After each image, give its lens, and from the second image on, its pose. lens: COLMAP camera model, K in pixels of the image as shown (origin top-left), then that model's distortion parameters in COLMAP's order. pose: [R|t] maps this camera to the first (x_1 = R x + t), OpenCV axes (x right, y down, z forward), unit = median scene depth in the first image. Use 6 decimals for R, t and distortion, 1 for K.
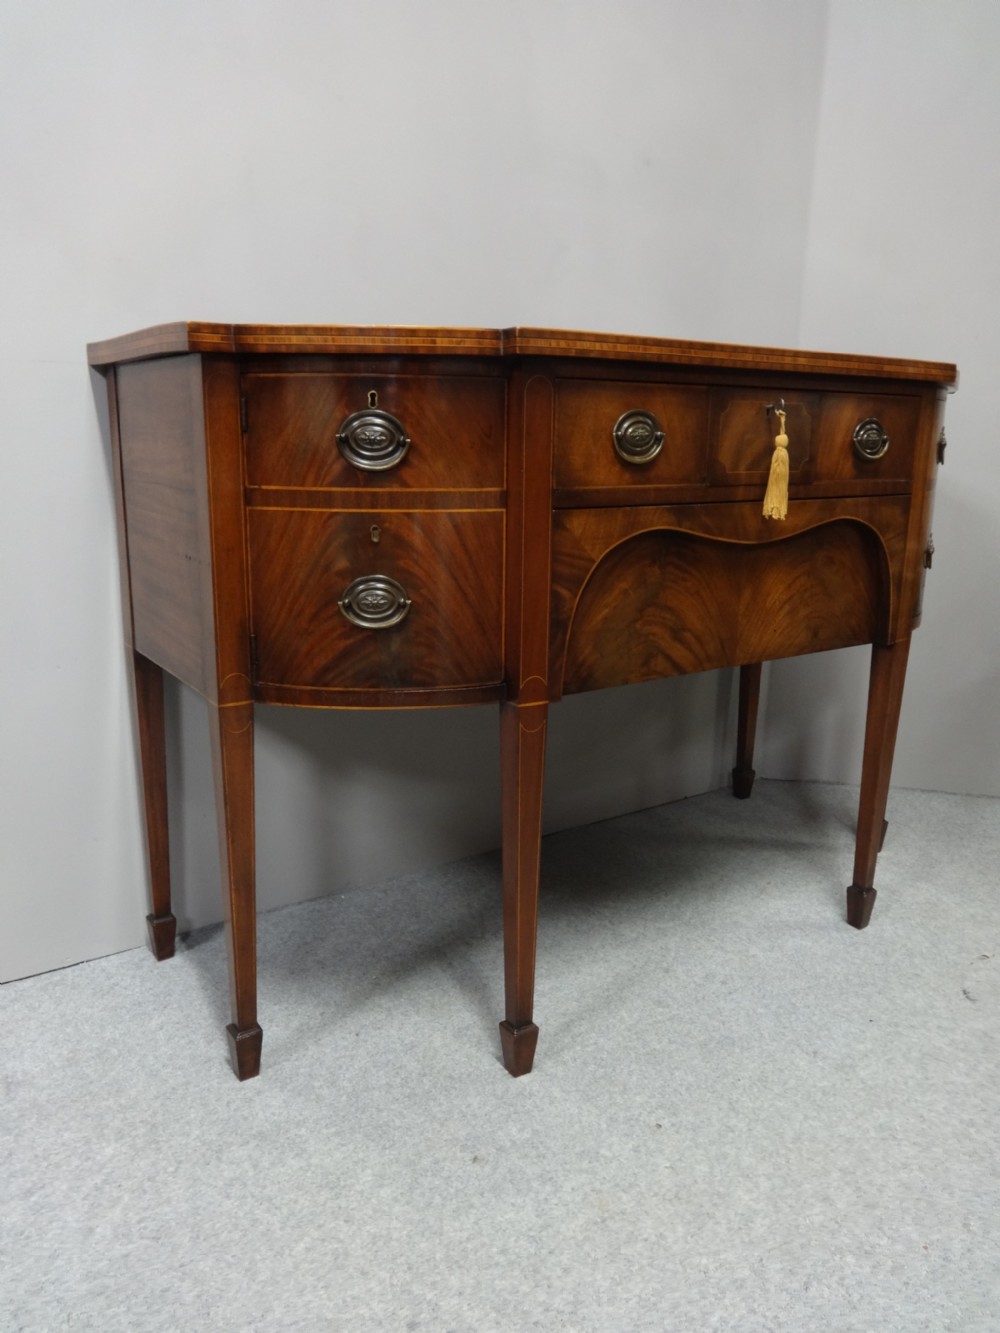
lens RADIAL K [[997.6, 0, 508.4], [0, 997.6, 675.7], [0, 0, 1]] dist [0.003924, -0.007060]
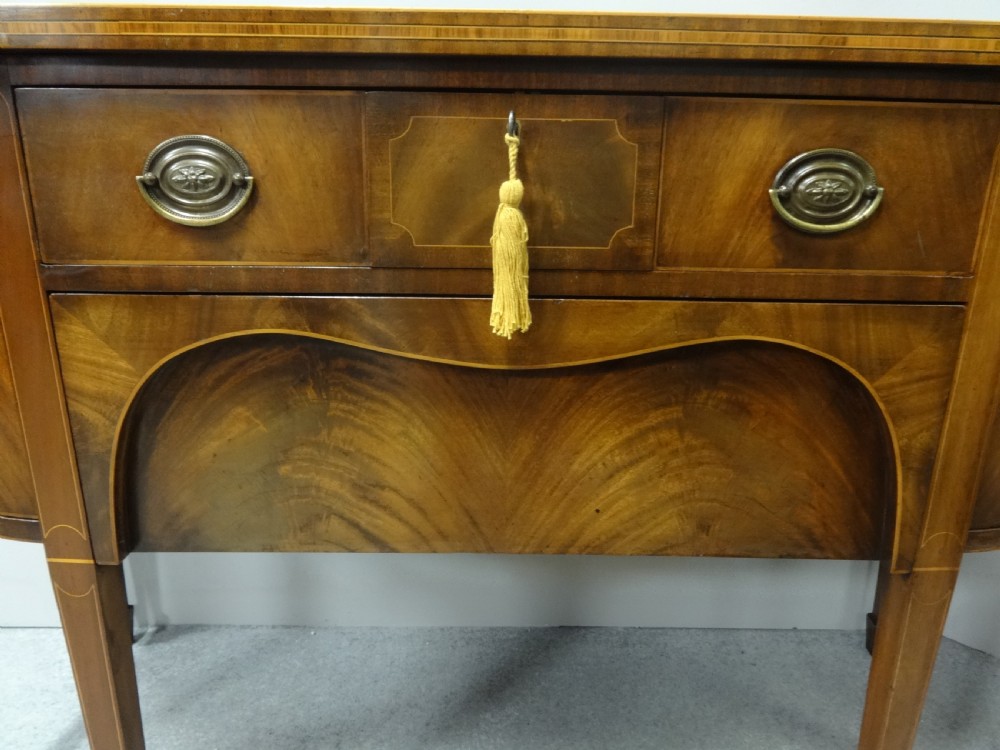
lens RADIAL K [[748.4, 0, 499.4], [0, 748.4, 380.3], [0, 0, 1]] dist [0.003924, -0.007060]
pose [[0.821807, 0.162650, -0.546057, 0.517688], [-0.135530, 0.986684, 0.089925, -0.177446], [0.553412, 0.000106, 0.832908, 0.688070]]
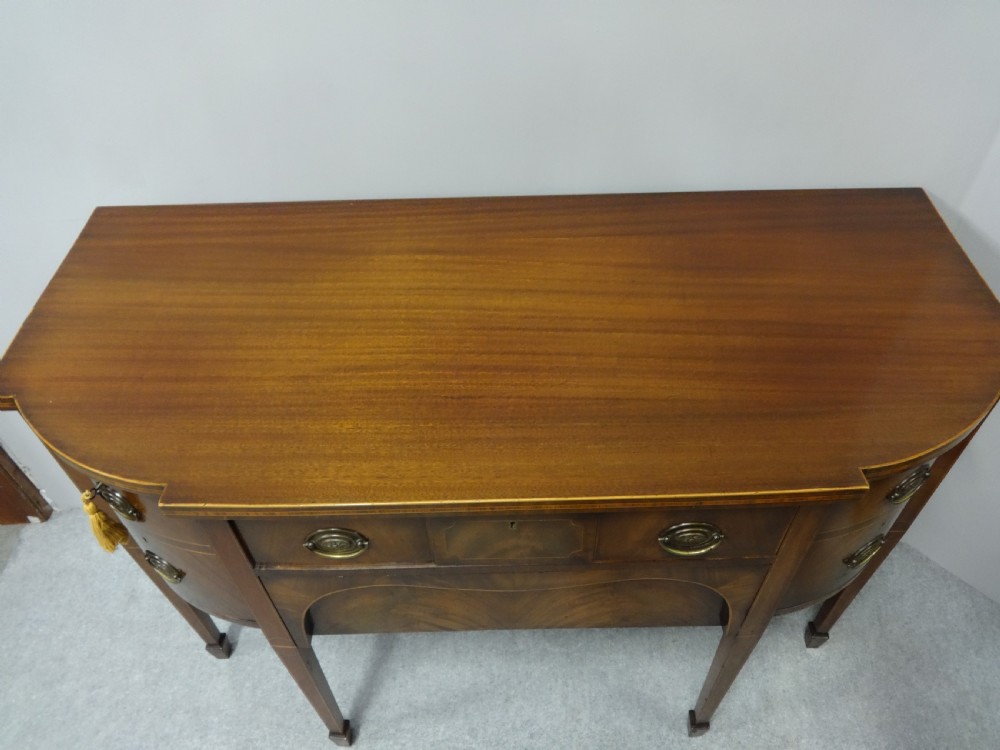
lens RADIAL K [[748.4, 0, 499.4], [0, 748.4, 380.3], [0, 0, 1]] dist [0.003924, -0.007060]
pose [[0.827282, 0.384210, -0.409863, 0.507571], [-0.097255, 0.816501, 0.569094, -0.814605], [0.553305, -0.430940, 0.712842, 0.569582]]
